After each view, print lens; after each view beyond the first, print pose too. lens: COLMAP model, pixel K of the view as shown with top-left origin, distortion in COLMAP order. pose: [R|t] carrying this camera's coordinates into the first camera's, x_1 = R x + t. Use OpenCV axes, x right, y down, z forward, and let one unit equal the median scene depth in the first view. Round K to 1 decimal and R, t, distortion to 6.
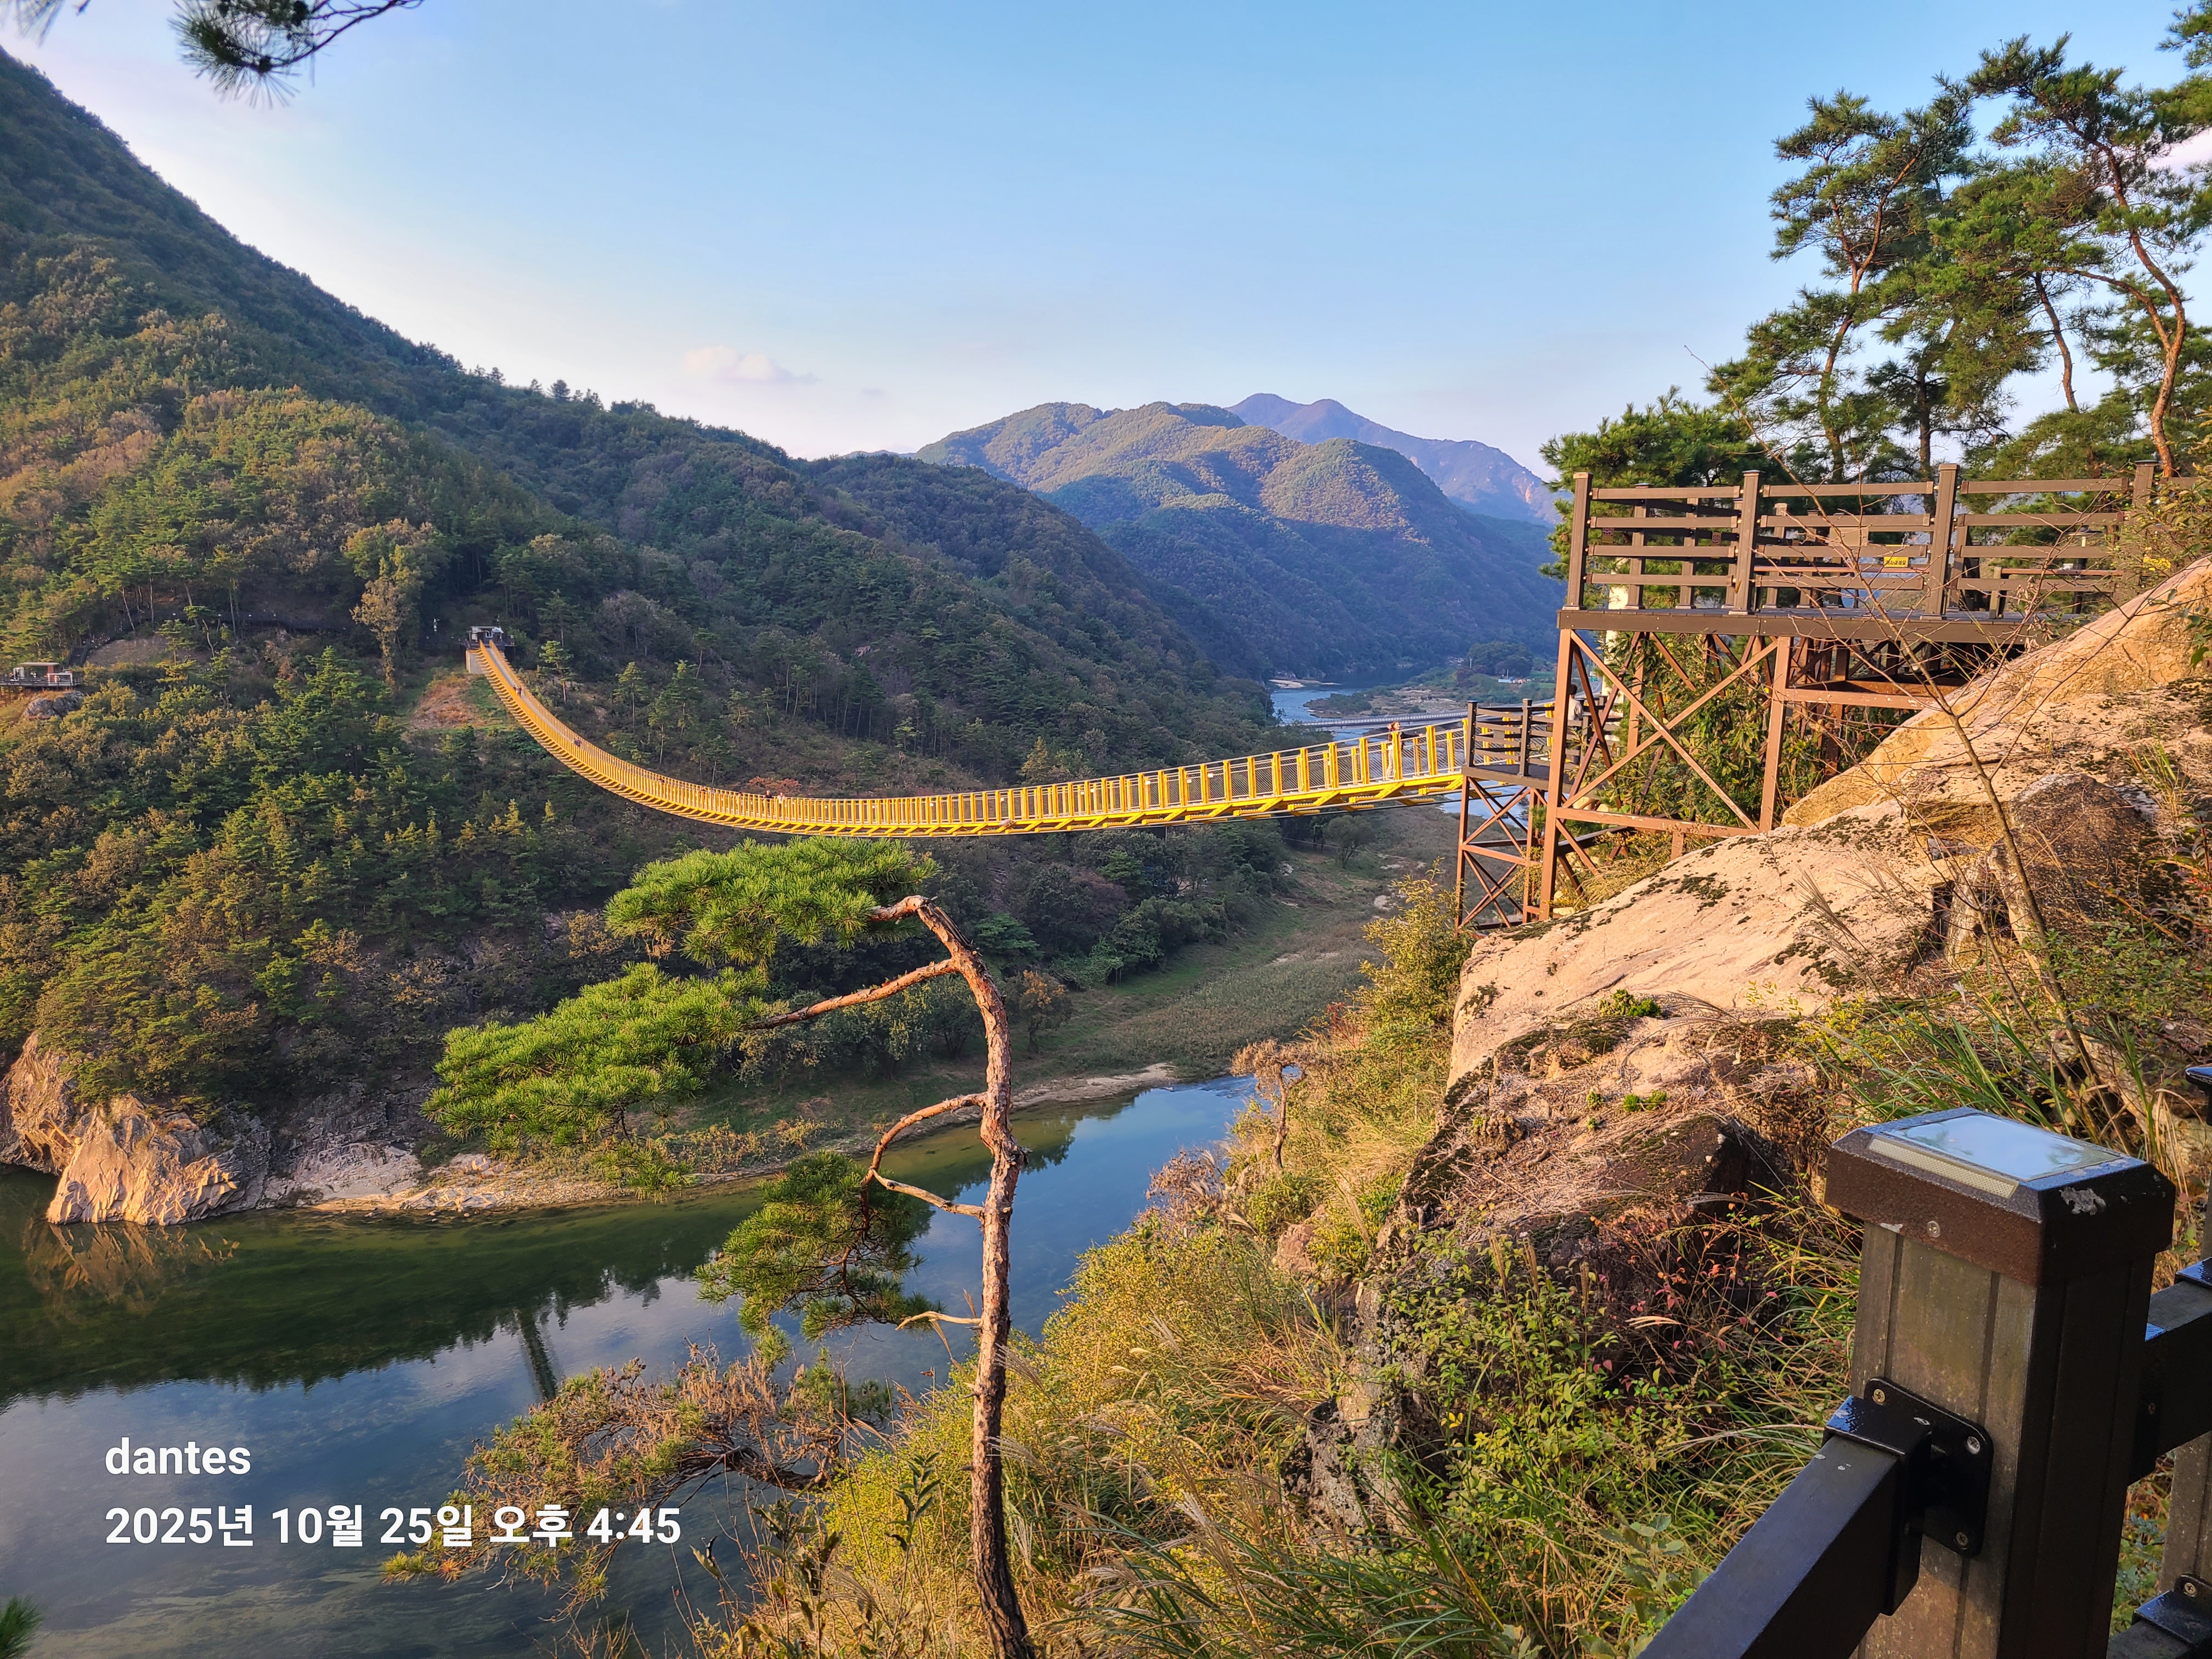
lens RADIAL K [[1643.0, 0, 1125.9], [0, 1643.0, 844.8], [0, 0, 1]] dist [0.053822, -0.023658]
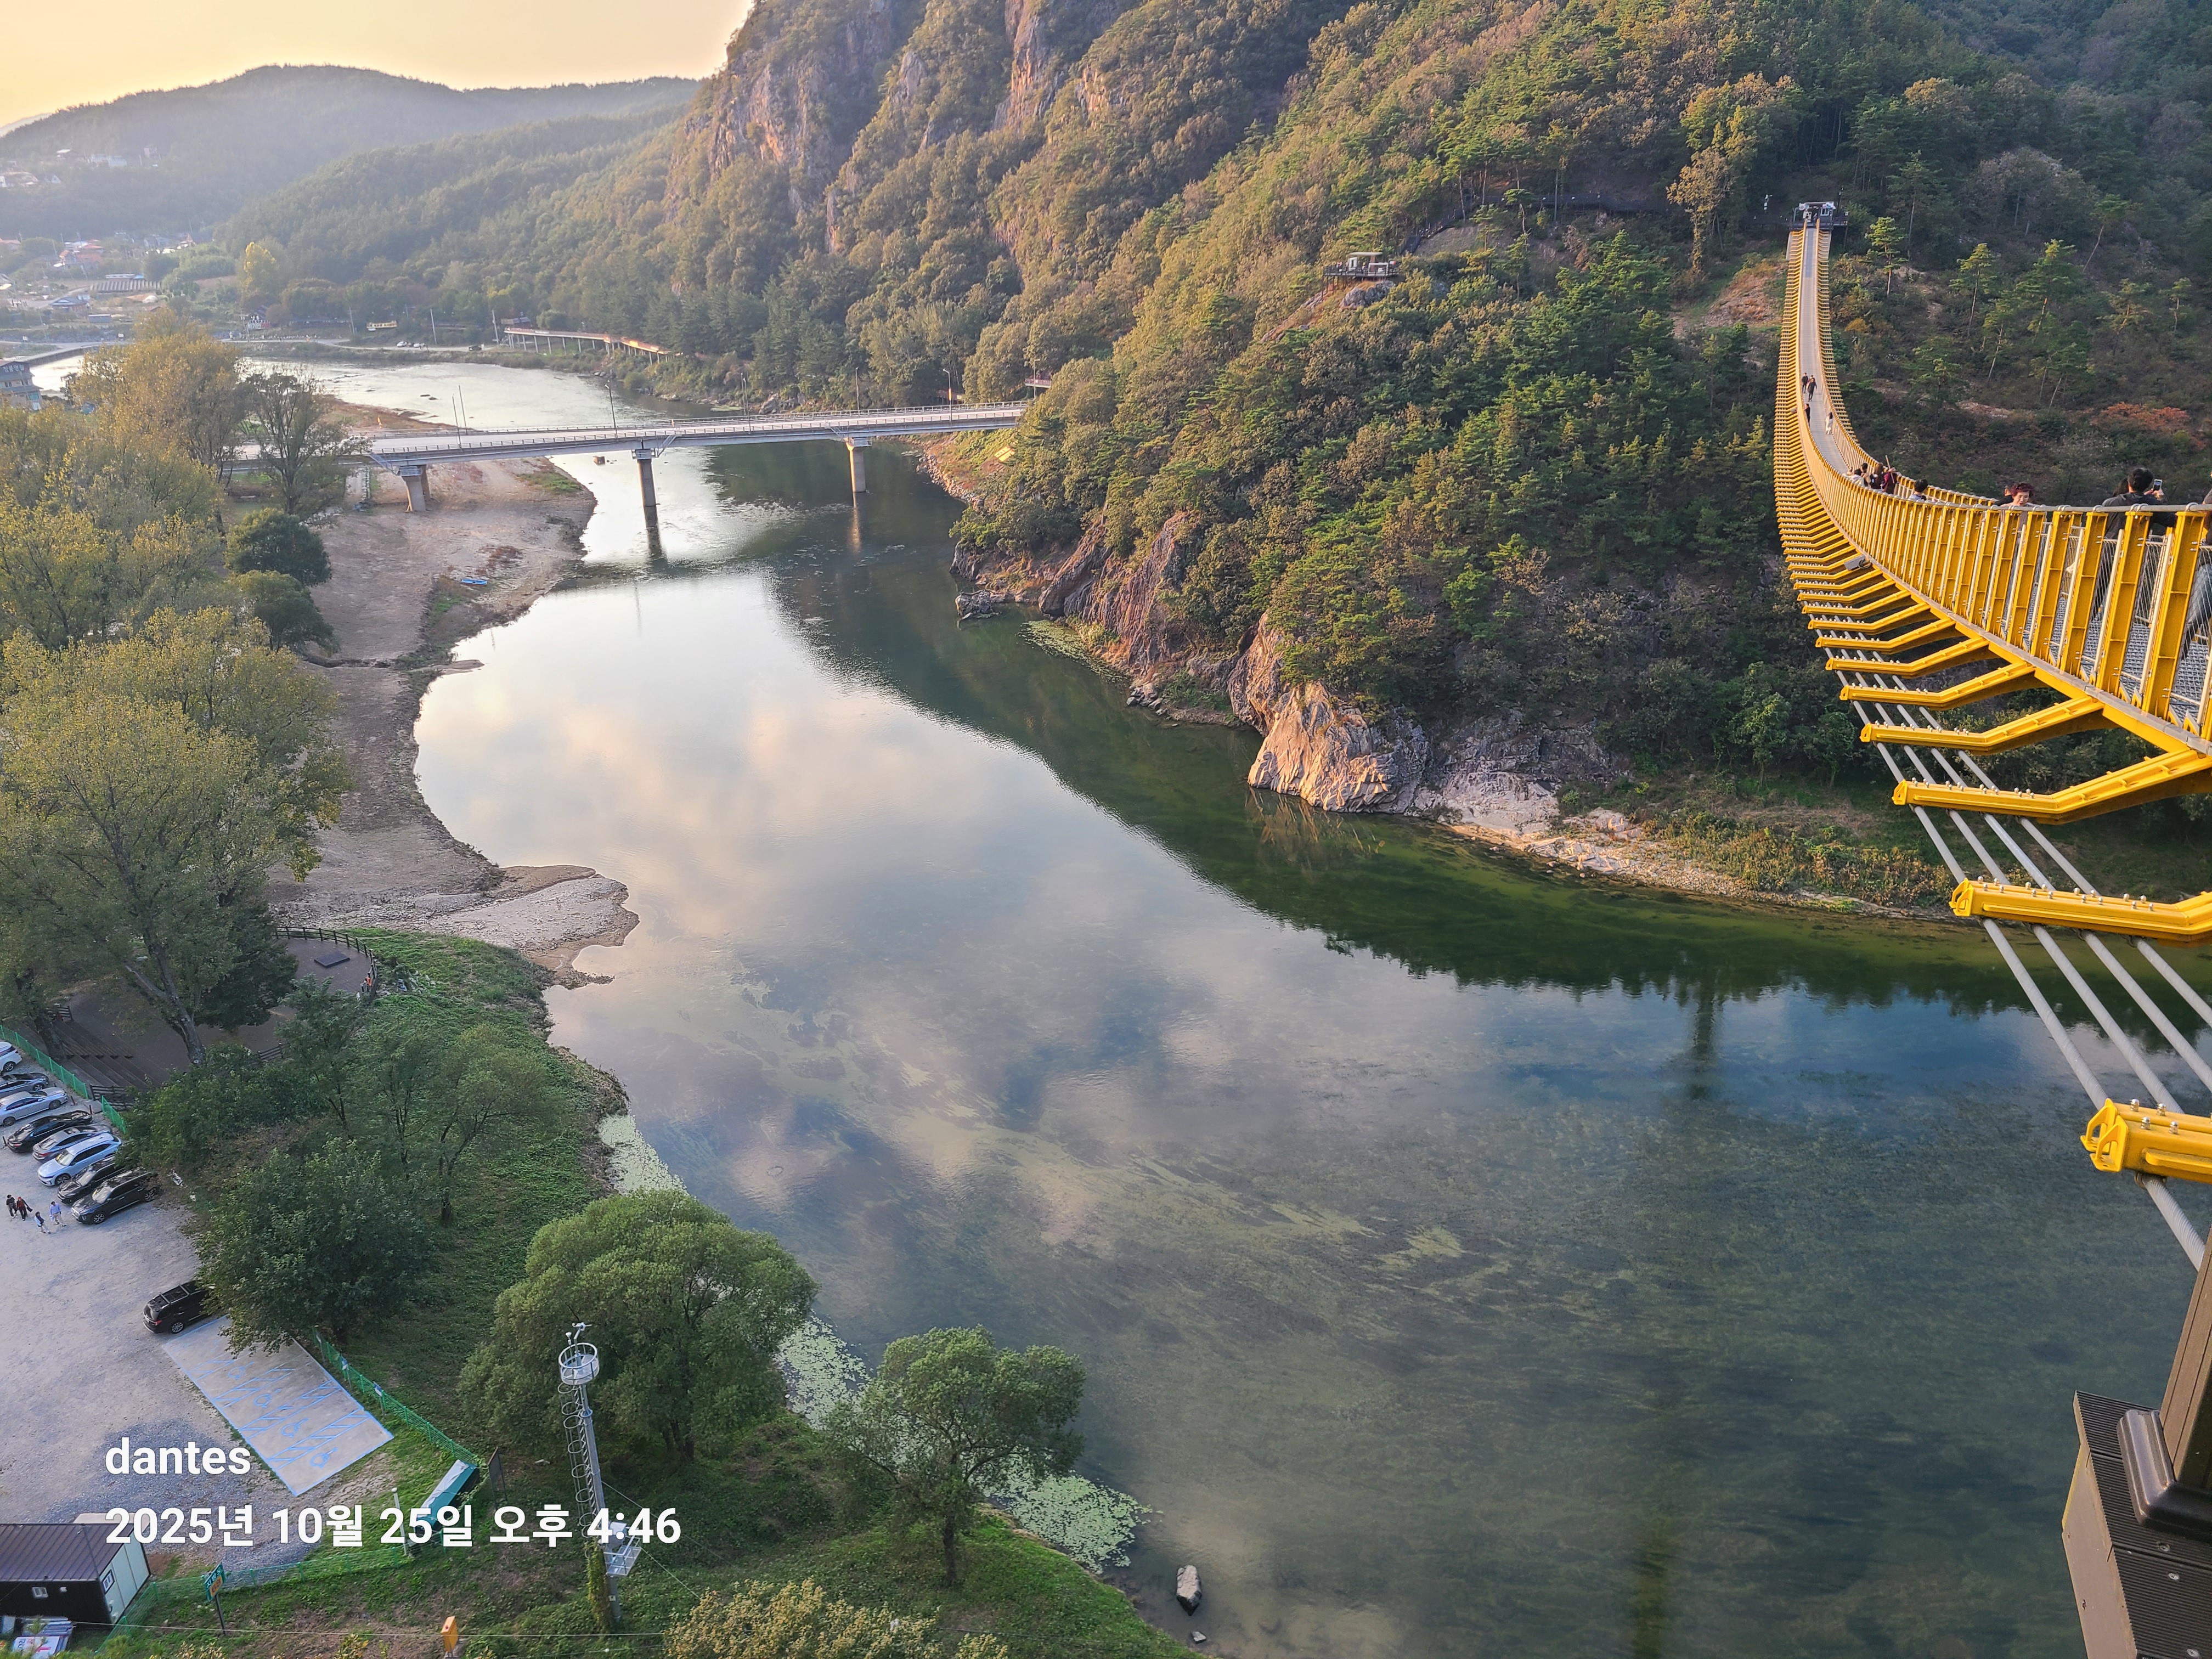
lens RADIAL K [[1643.0, 0, 1086.0], [0, 1643.0, 817.8], [0, 0, 1]] dist [0.053822, -0.023658]
pose [[0.675967, 0.237749, -0.697527, 0.032252], [-0.080743, 0.964724, 0.250576, -0.010689], [0.732496, -0.113061, 0.671318, 0.111779]]
